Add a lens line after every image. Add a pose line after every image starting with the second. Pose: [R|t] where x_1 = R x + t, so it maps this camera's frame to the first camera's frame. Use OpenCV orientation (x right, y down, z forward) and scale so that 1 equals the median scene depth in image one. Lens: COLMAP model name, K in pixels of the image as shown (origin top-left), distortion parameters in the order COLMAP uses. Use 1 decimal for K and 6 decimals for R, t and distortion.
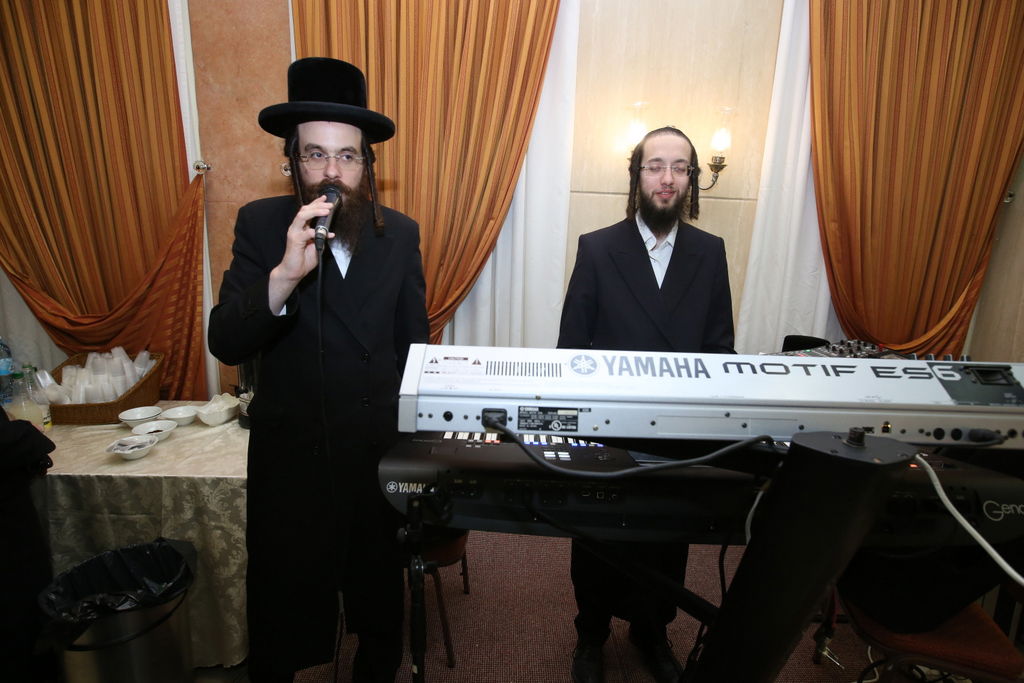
lens RADIAL K [[529.2, 0, 512.0], [0, 529.2, 341.5], [0, 0, 1]] dist [-0.003497, -0.000173]
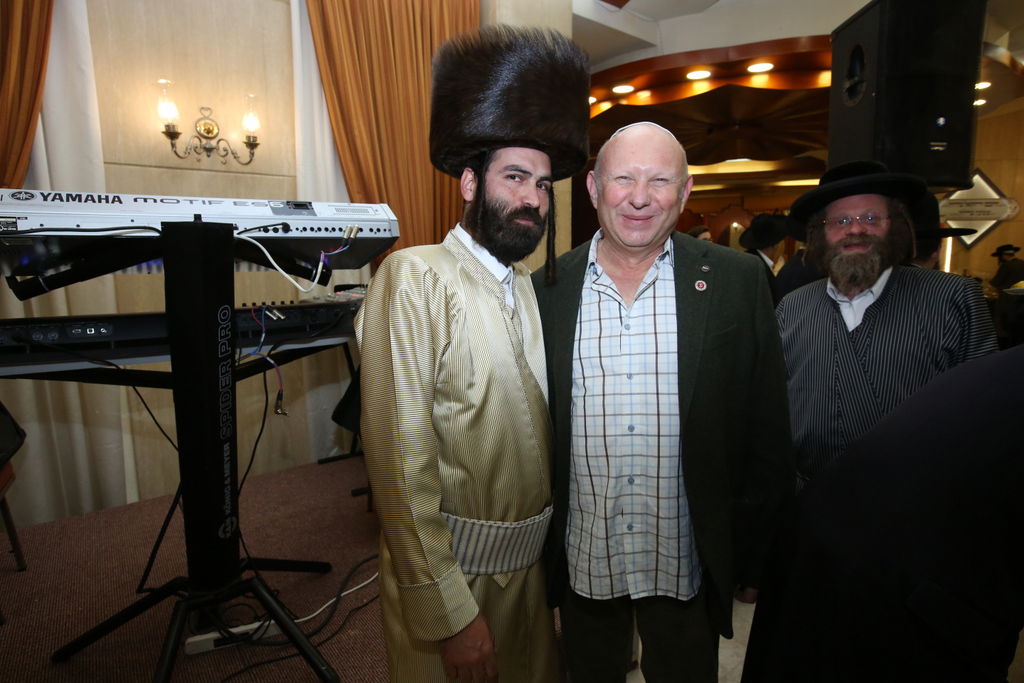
lens RADIAL K [[562.2, 0, 514.9], [0, 562.2, 339.0], [0, 0, 1]] dist [-0.037433, 0.026906]
pose [[0.796725, -0.133448, 0.589424, 0.263869], [0.160923, 0.986949, 0.005929, 0.658653], [-0.582523, 0.090128, 0.807802, -1.062382]]
